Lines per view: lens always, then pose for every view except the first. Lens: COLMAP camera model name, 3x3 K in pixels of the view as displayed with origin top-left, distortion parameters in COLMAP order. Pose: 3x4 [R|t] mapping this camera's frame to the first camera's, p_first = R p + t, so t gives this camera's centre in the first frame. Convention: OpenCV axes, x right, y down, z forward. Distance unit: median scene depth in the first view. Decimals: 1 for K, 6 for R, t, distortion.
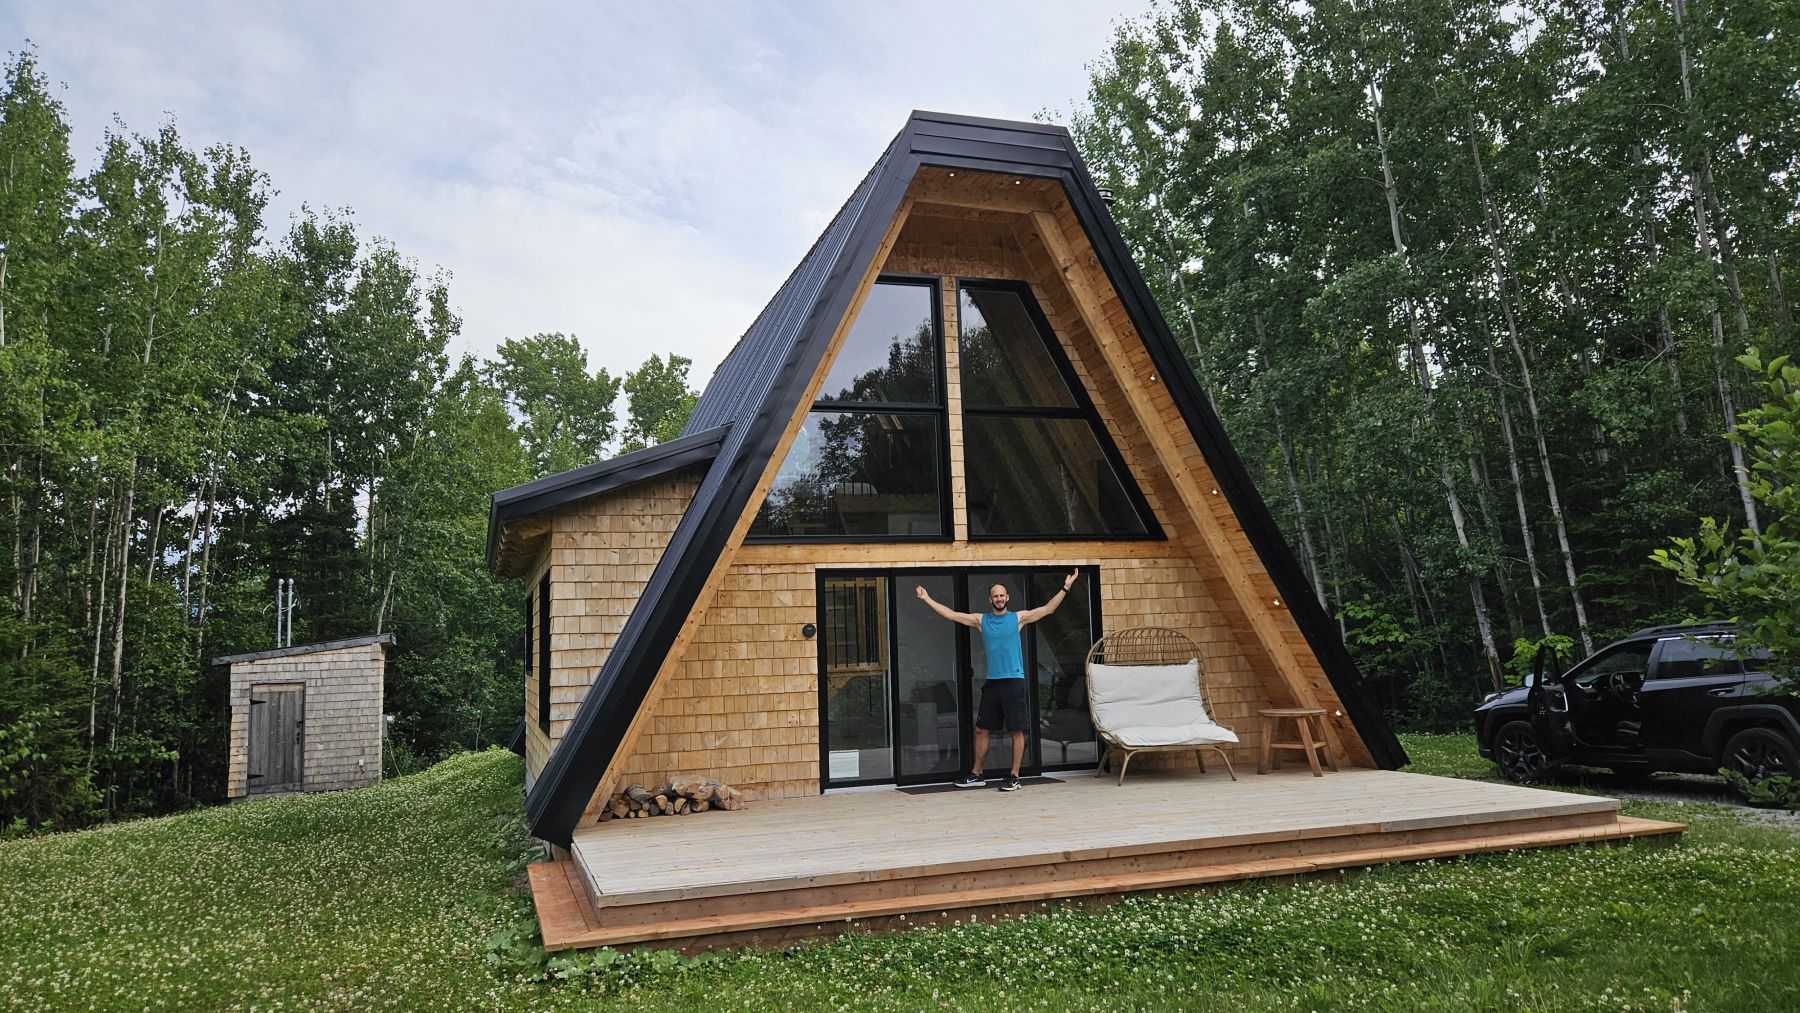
lens RADIAL K [[1190.9, 0, 909.0], [0, 1190.9, 516.7], [0, 0, 1]] dist [0.053973, -0.031888]
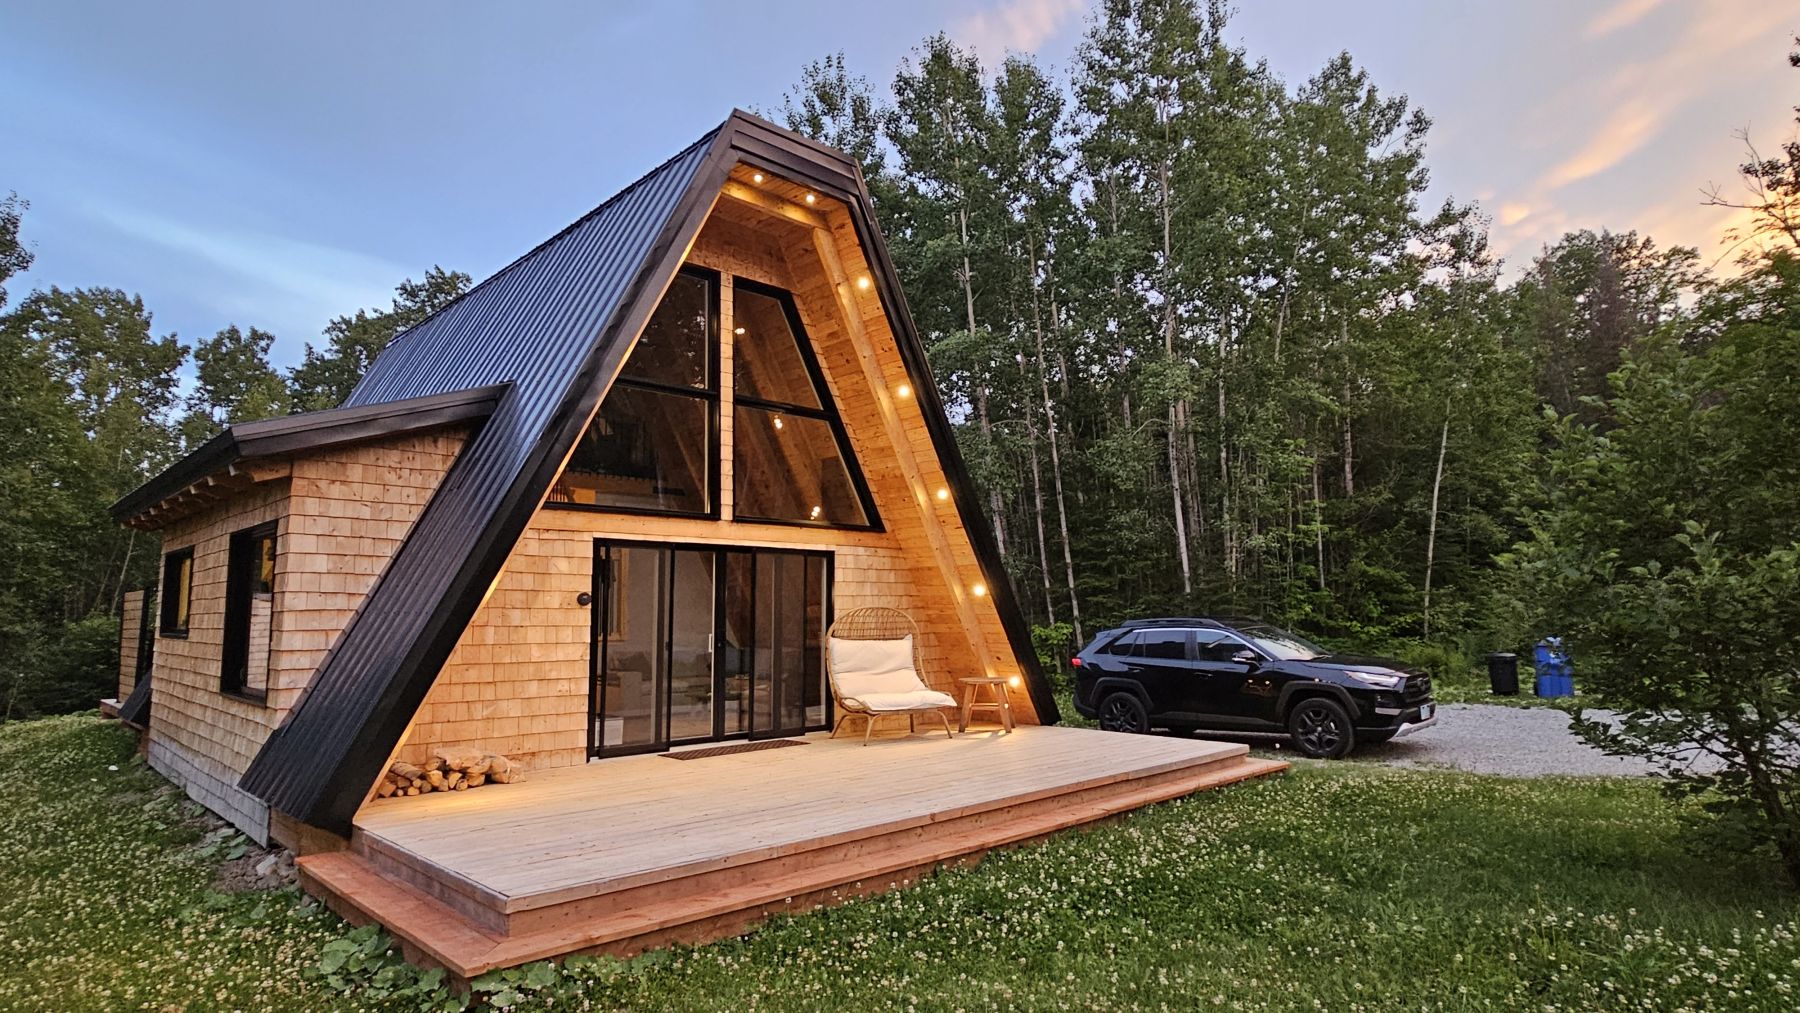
lens RADIAL K [[953.1, 0, 882.8], [0, 953.1, 516.9], [0, 0, 1]] dist [-0.003097, 0.003788]
pose [[0.909118, 0.072060, 0.410258, -0.171957], [-0.069709, 0.997352, -0.020706, 0.024160], [-0.410664, -0.009775, 0.911734, 0.158161]]
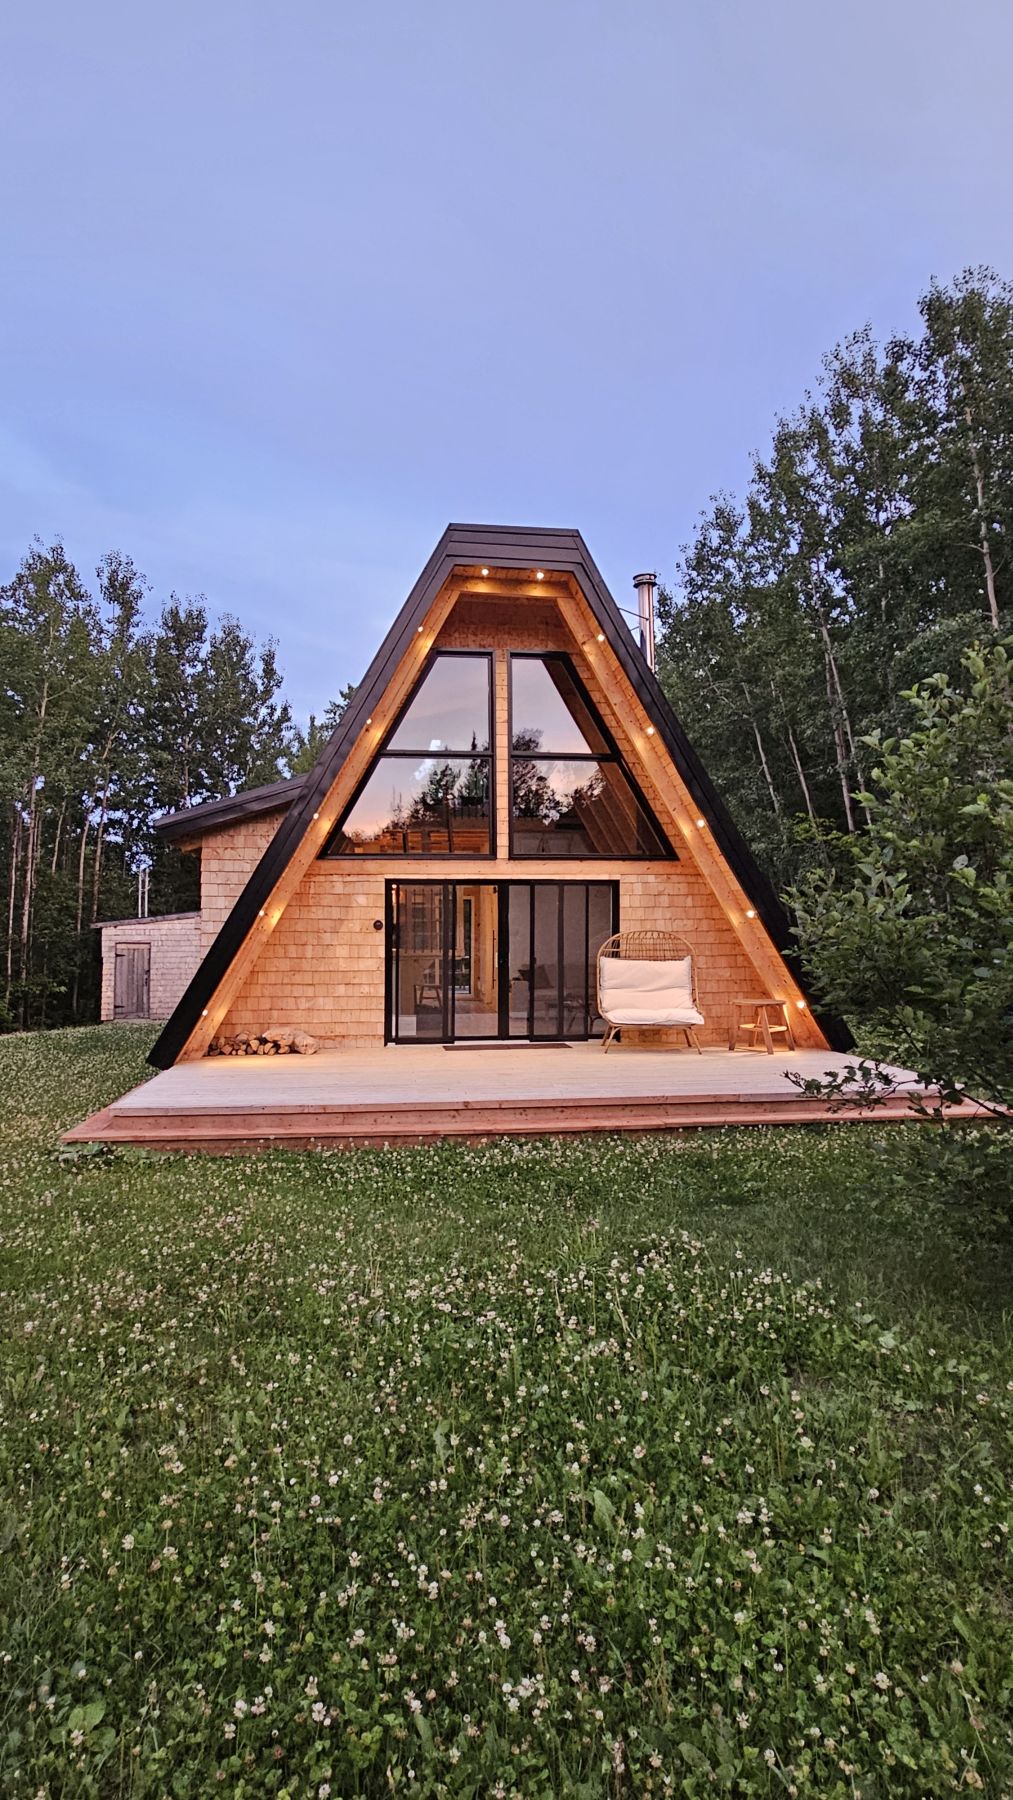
lens RADIAL K [[953.1, 0, 501.9], [0, 953.1, 886.0], [0, 0, 1]] dist [-0.003097, 0.003788]
pose [[0.979884, 0.025031, -0.197991, 0.237651], [-0.011658, 0.997588, 0.068422, -0.020072], [0.199226, -0.064738, 0.977813, -0.007717]]
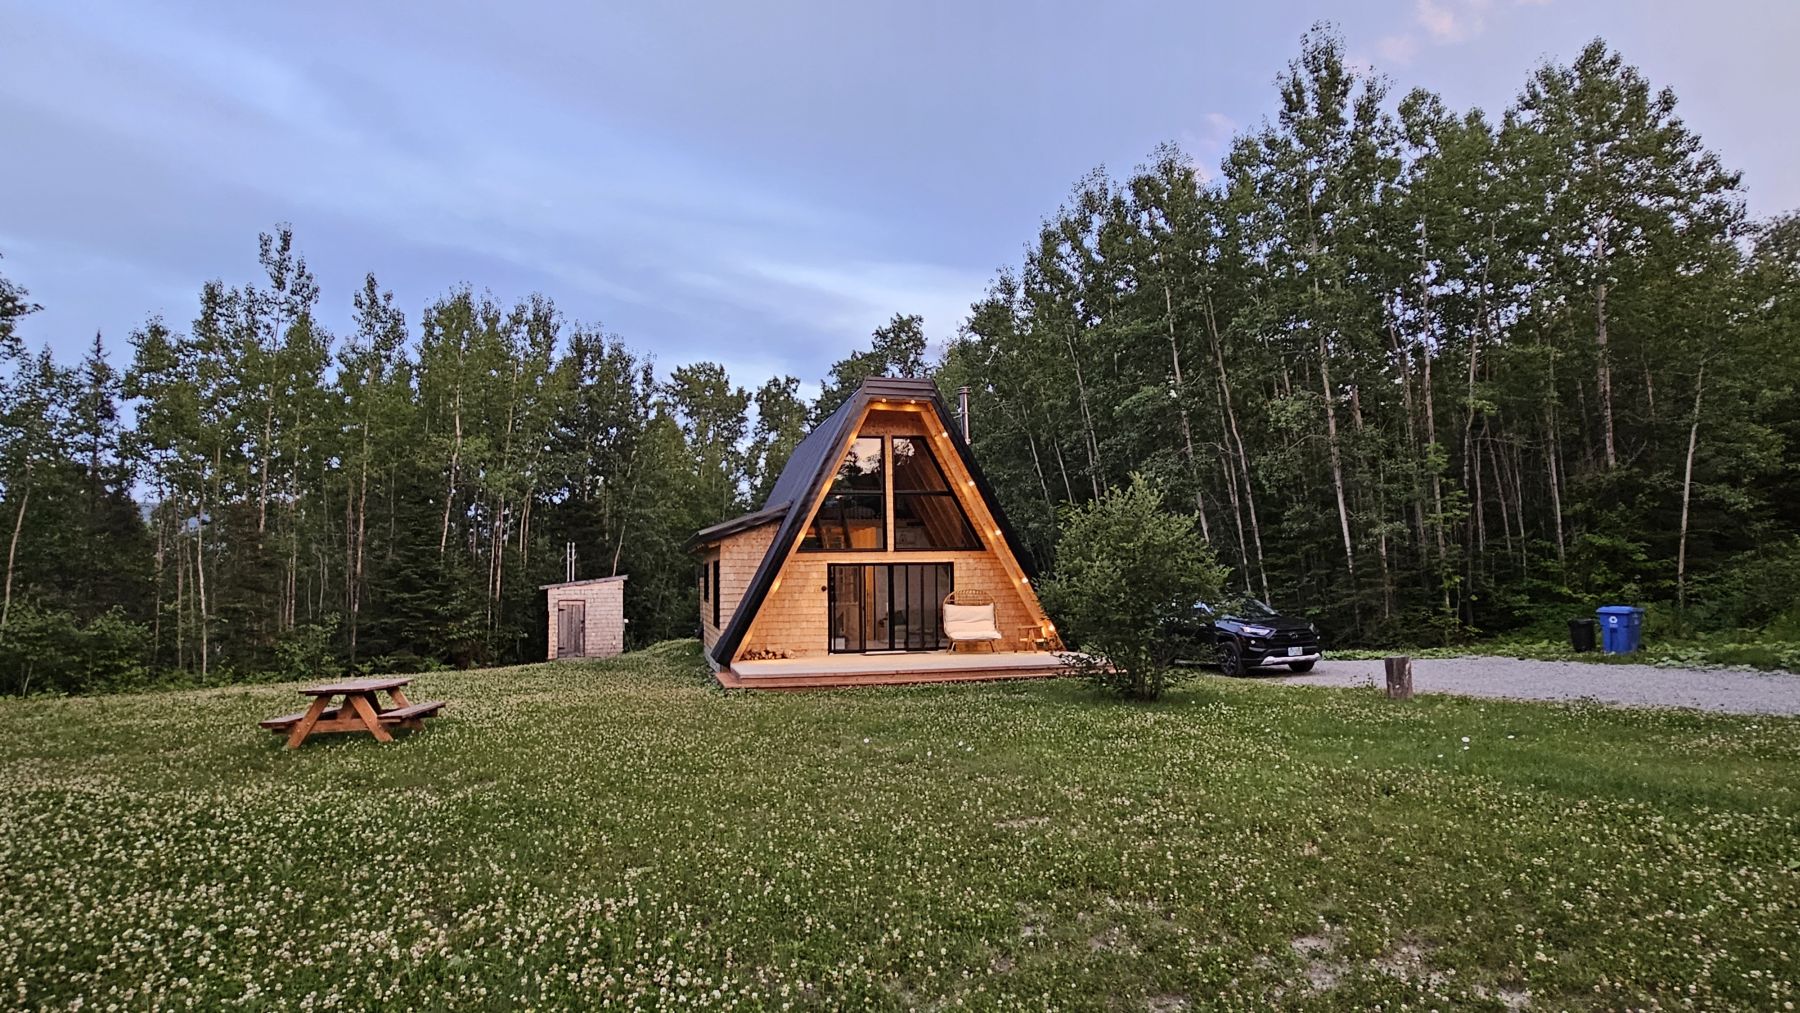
lens RADIAL K [[953.1, 0, 888.7], [0, 953.1, 516.2], [0, 0, 1]] dist [-0.003097, 0.003788]
pose [[0.995403, 0.014425, -0.094686, 0.207205], [-0.010072, 0.998877, 0.046287, -0.129151], [0.095247, -0.045121, 0.994431, -0.822883]]
